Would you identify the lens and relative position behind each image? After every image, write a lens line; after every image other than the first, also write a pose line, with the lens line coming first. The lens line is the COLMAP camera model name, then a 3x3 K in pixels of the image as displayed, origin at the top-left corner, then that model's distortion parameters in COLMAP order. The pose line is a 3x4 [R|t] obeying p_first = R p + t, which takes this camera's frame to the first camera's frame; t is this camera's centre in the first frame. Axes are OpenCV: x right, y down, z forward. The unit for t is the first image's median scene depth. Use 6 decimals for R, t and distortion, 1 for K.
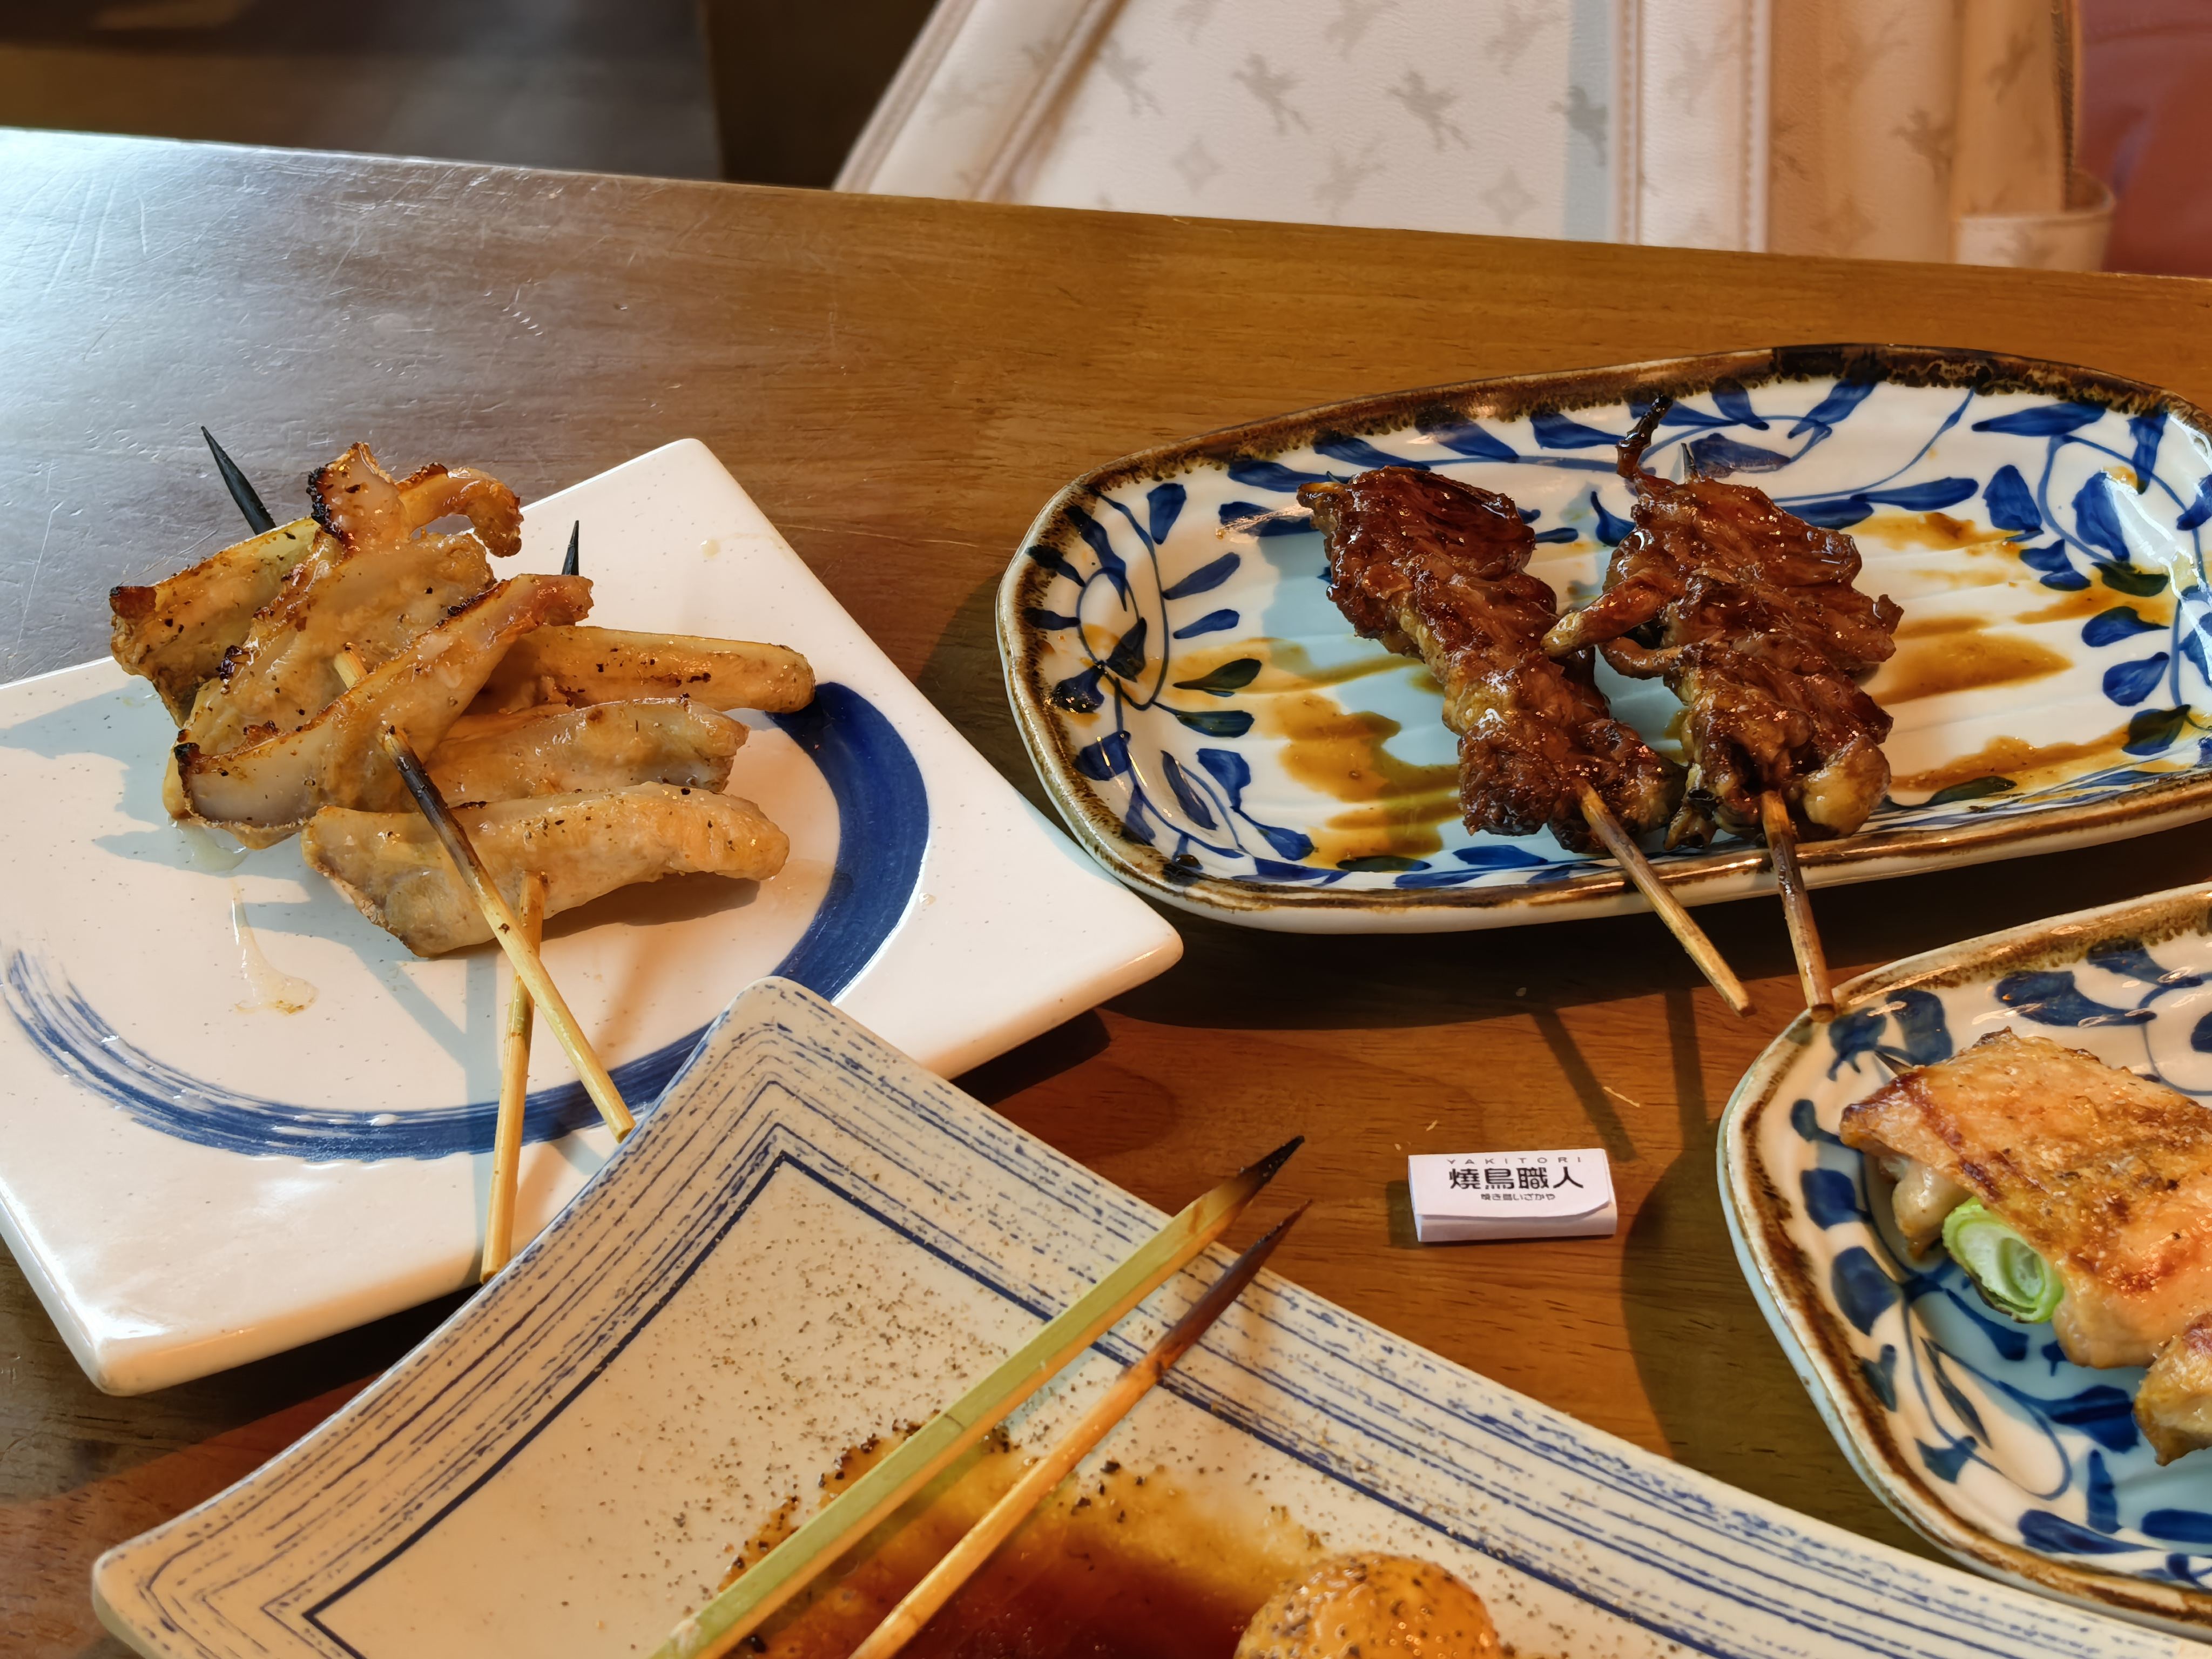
lens RADIAL K [[3884.9, 0, 1129.0], [0, 3884.9, 819.9], [0, 0, 1]] dist [0.334535, -1.498655]
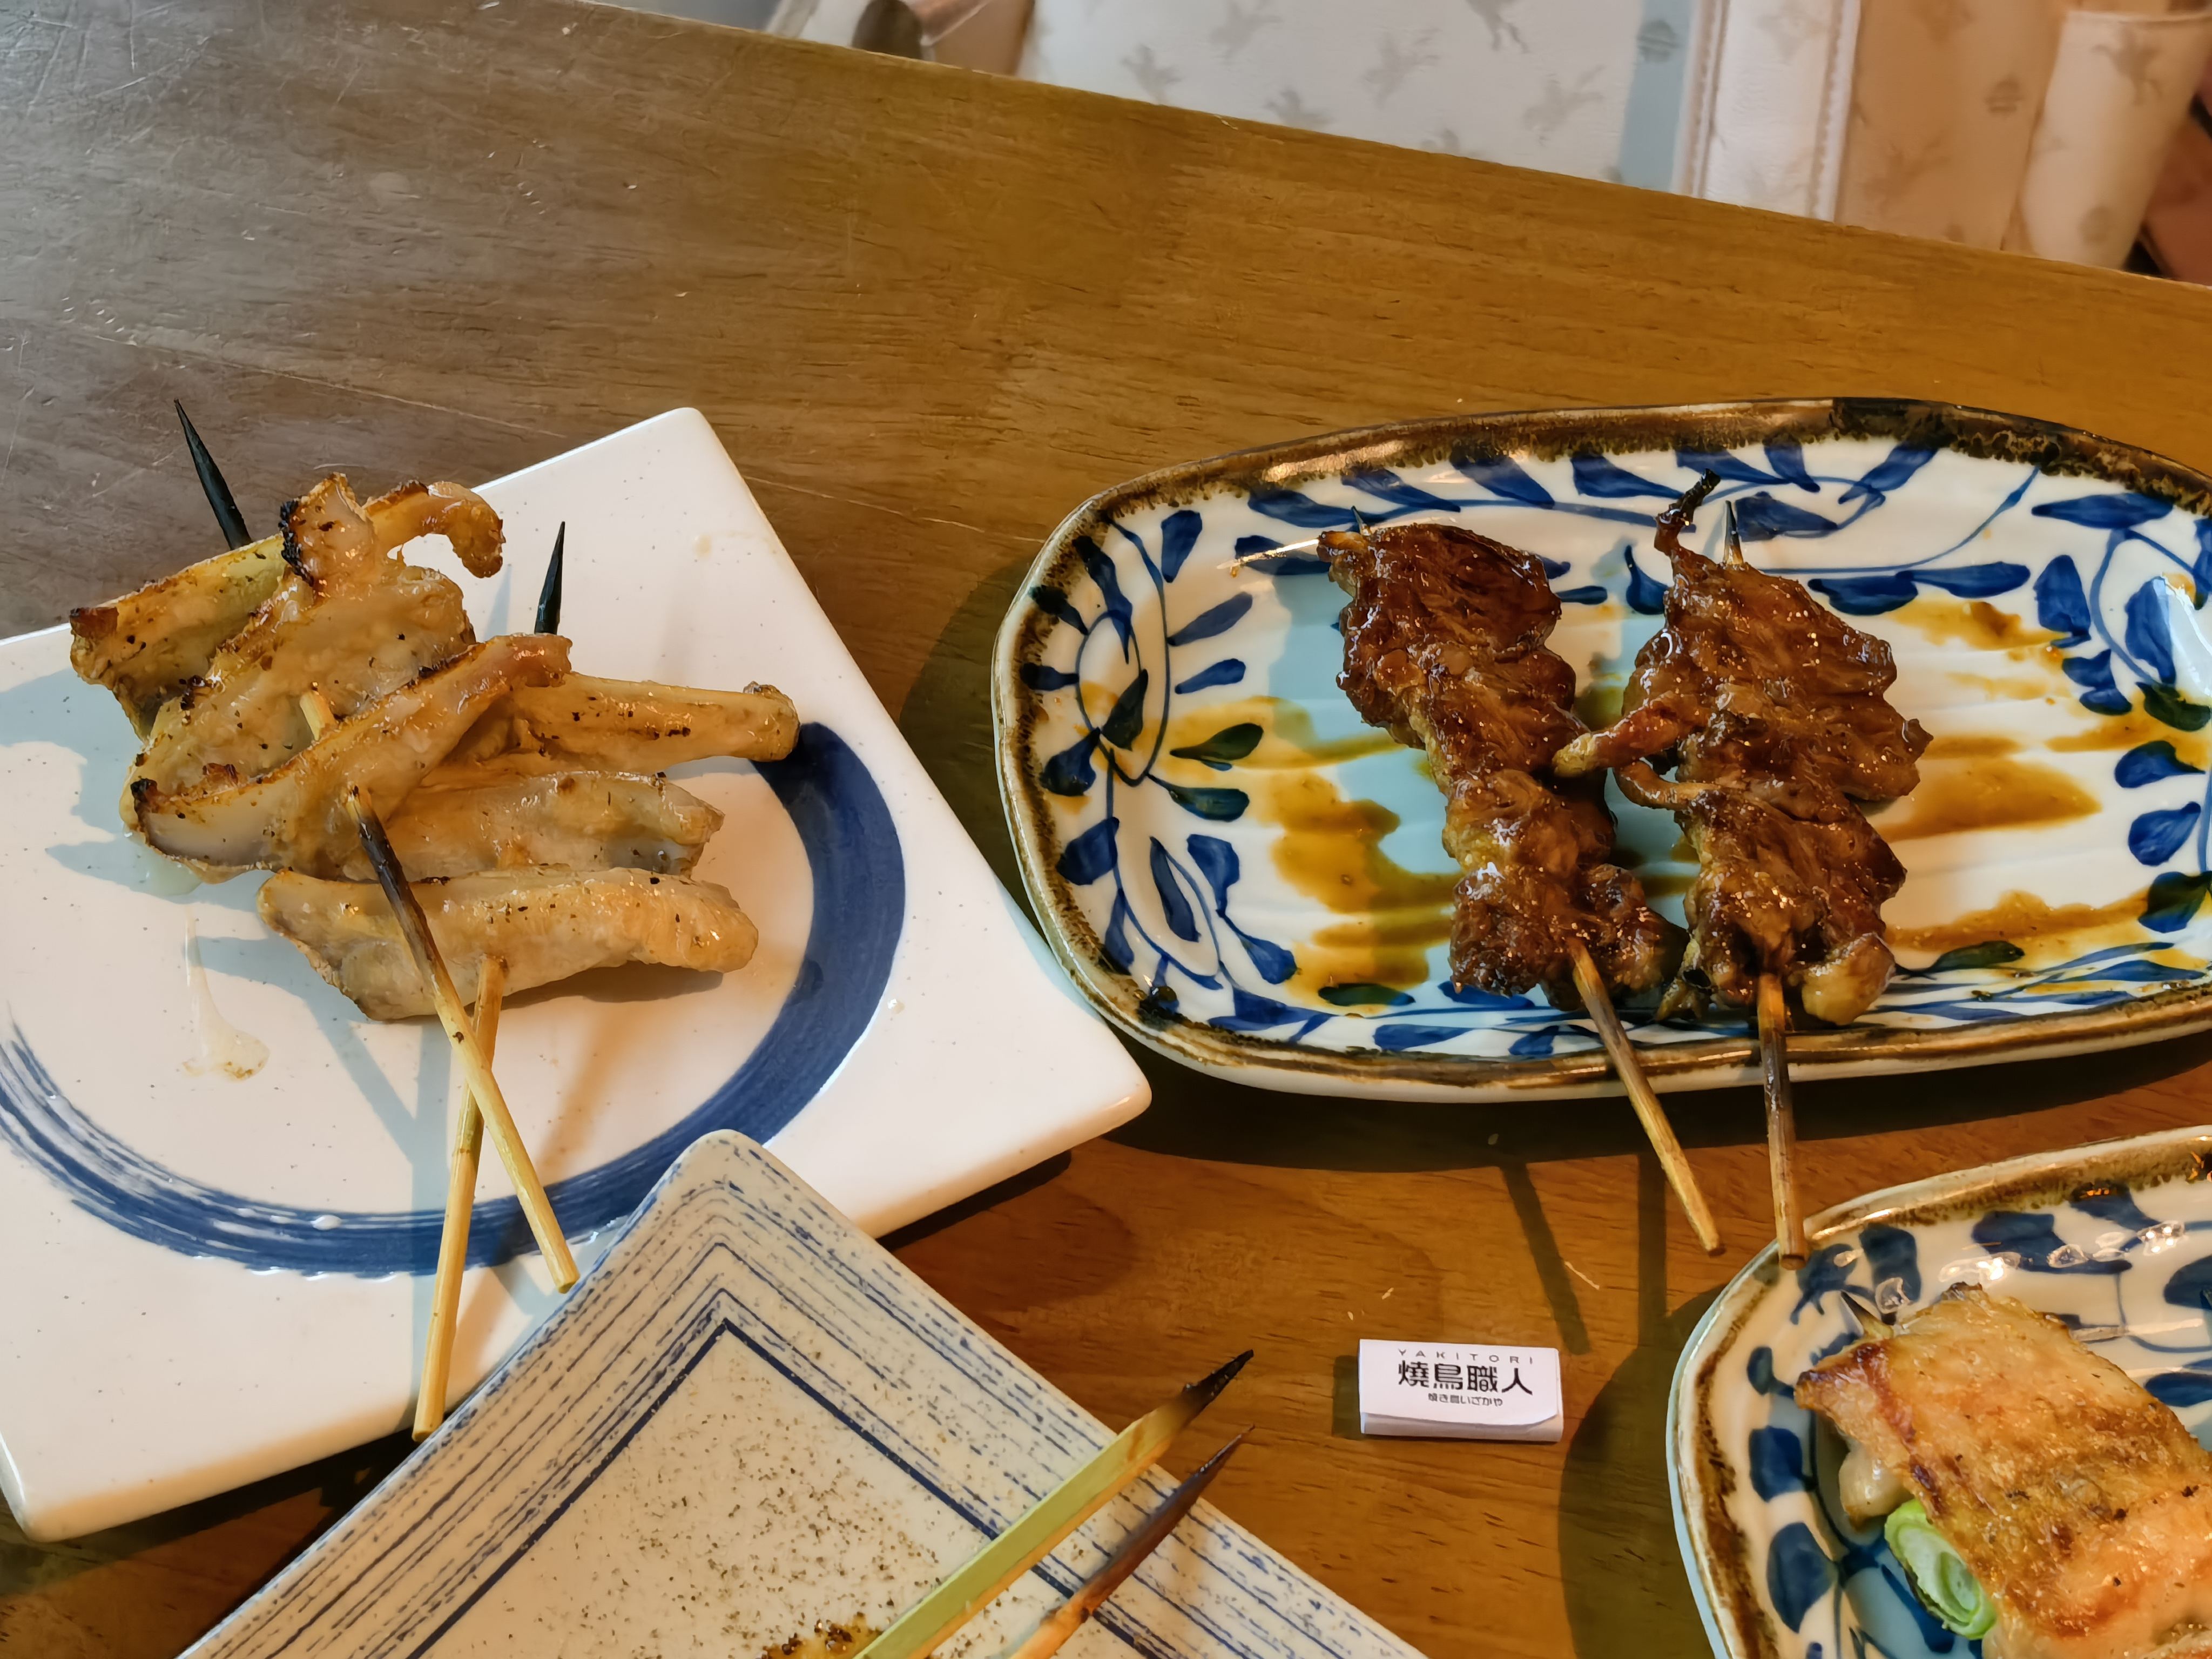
lens RADIAL K [[3884.7, 0, 1116.0], [0, 3884.7, 902.7], [0, 0, 1]] dist [0.352588, -1.749742]
pose [[0.996611, 0.082212, 0.002802, -0.001704], [-0.081089, 0.976124, 0.201509, -0.210921], [0.013831, -0.201053, 0.979483, 0.051254]]
